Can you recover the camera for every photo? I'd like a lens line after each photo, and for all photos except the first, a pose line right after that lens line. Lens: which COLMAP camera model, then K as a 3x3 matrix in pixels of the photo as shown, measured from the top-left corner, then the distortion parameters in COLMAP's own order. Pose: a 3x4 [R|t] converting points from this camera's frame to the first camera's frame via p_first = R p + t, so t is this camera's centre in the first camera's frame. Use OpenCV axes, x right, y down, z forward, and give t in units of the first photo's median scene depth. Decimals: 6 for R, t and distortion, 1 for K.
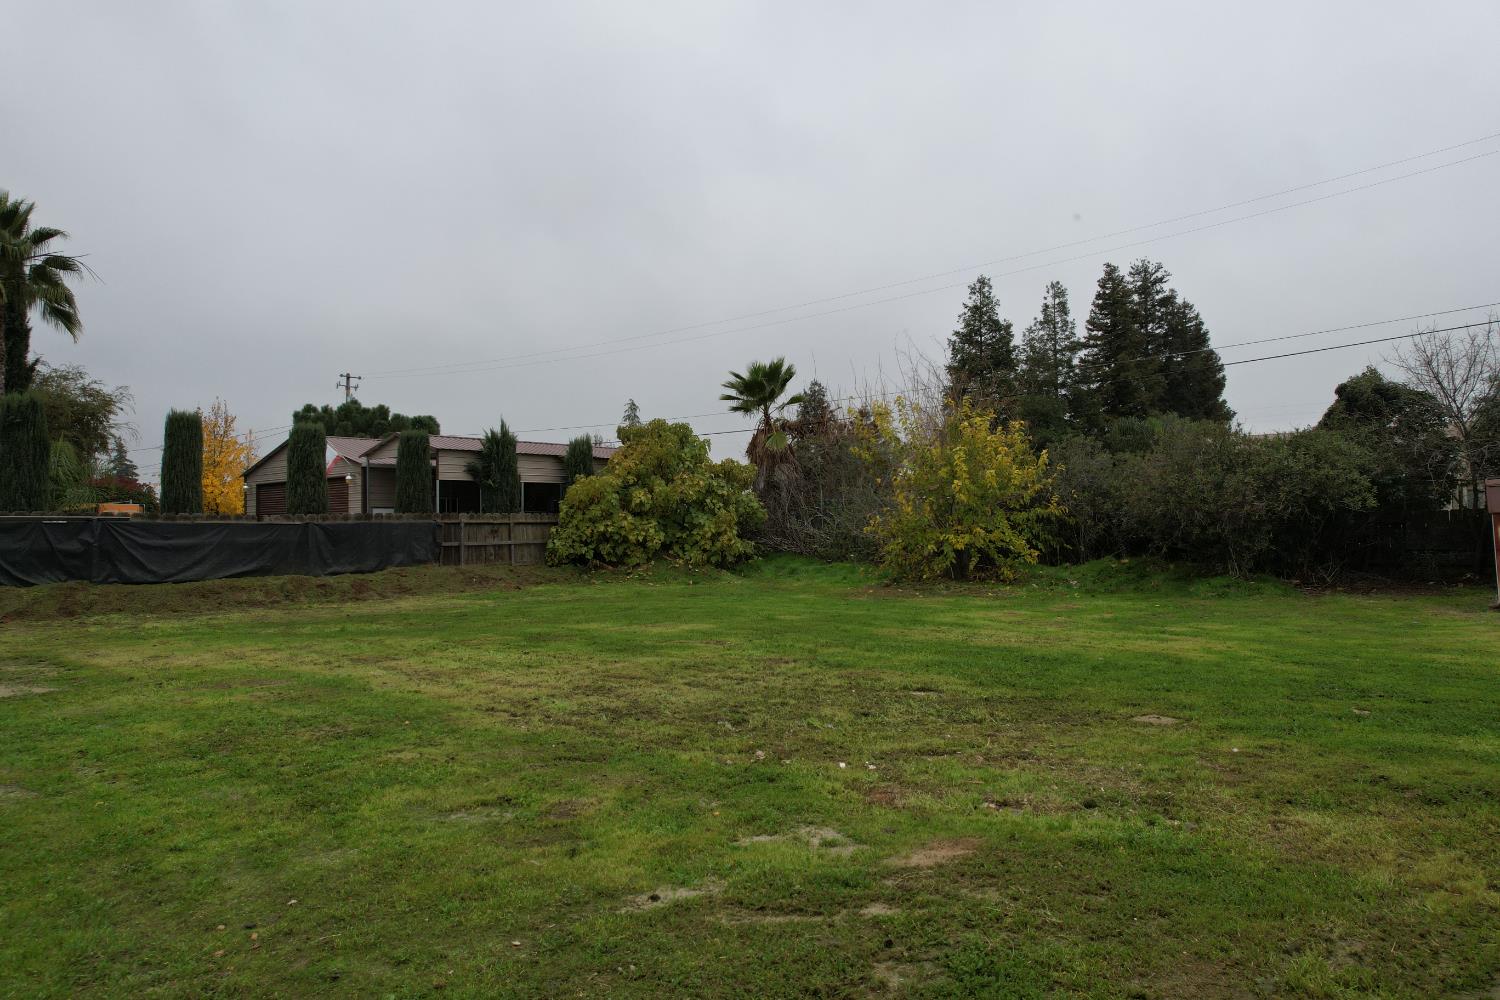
lens RADIAL K [[954.5, 0, 753.9], [0, 954.5, 510.1], [0, 0, 1]] dist [-0.076627, 0.064697]
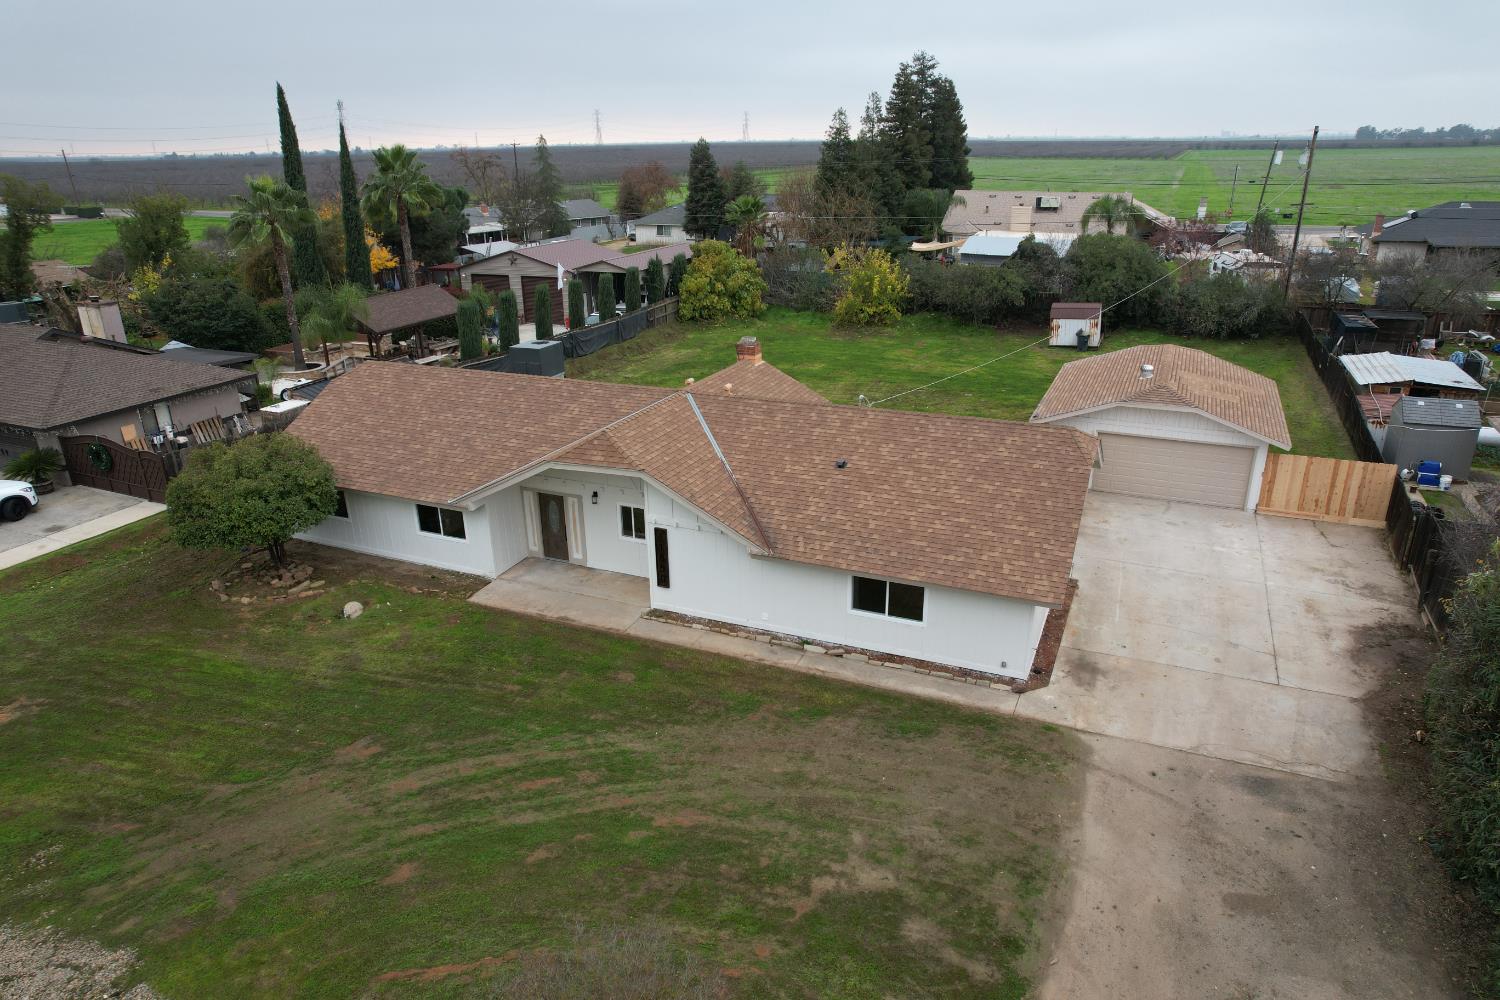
lens RADIAL K [[954.5, 0, 753.9], [0, 954.5, 510.1], [0, 0, 1]] dist [-0.076627, 0.064697]
pose [[0.960681, -0.102703, 0.257961, -0.318608], [-0.001950, 0.926554, 0.376156, -0.172946], [-0.277648, -0.361869, 0.889923, -0.534988]]
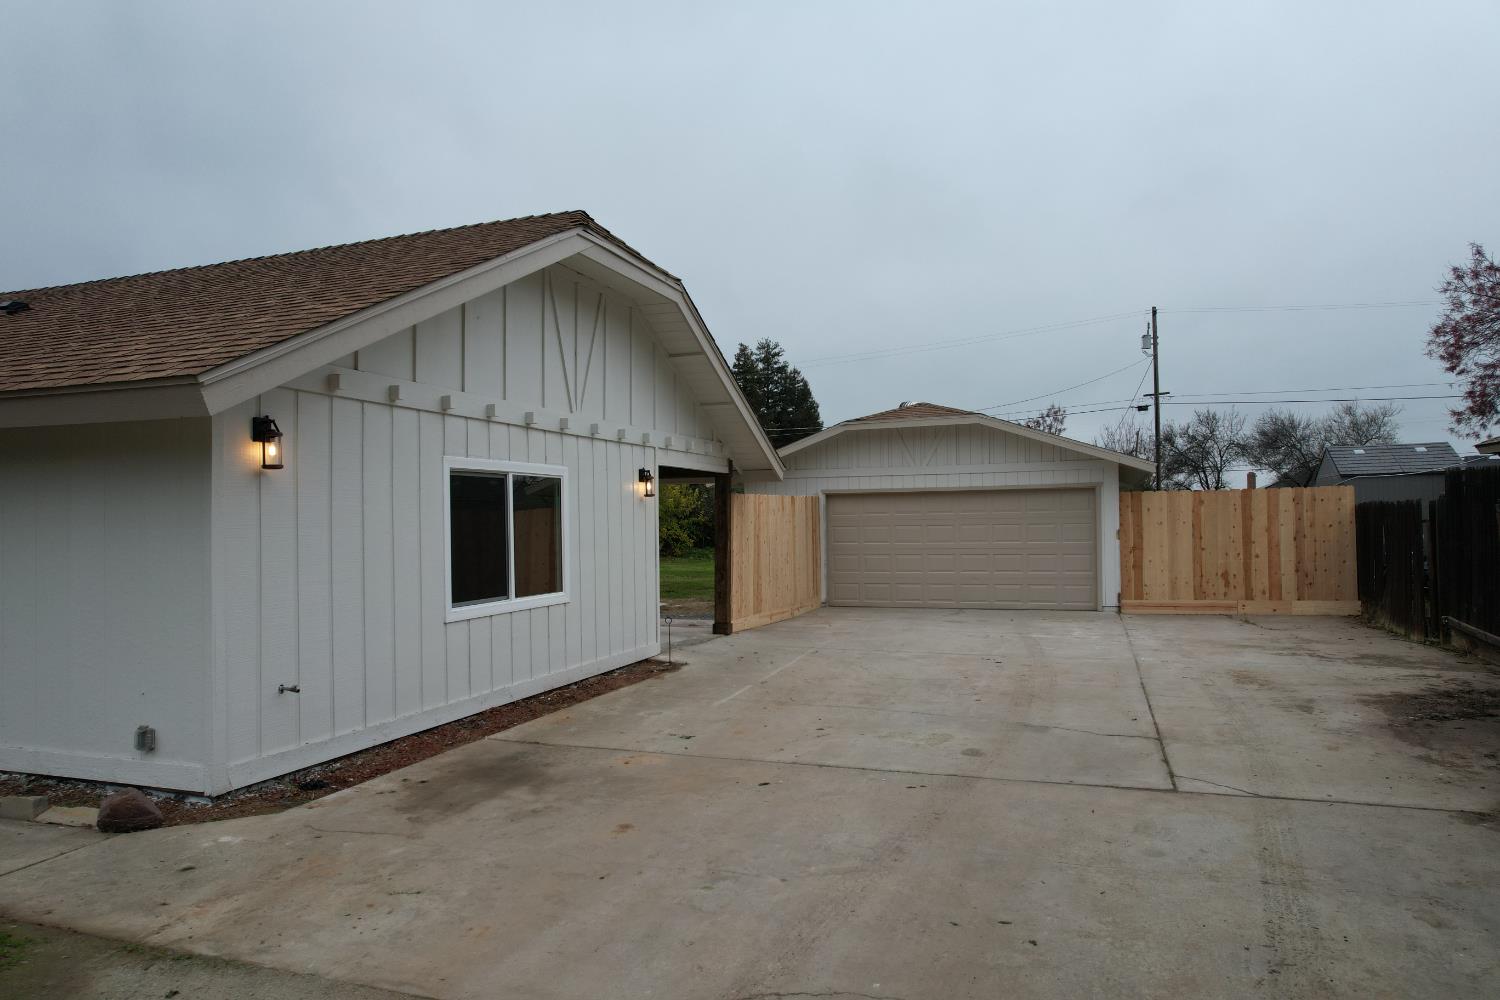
lens RADIAL K [[954.5, 0, 753.9], [0, 954.5, 510.1], [0, 0, 1]] dist [-0.076627, 0.064697]
pose [[0.936982, 0.004357, 0.349352, -0.113001], [-0.003003, 0.999986, -0.004416, -0.003973], [-0.349366, 0.003089, 0.936981, -0.369913]]
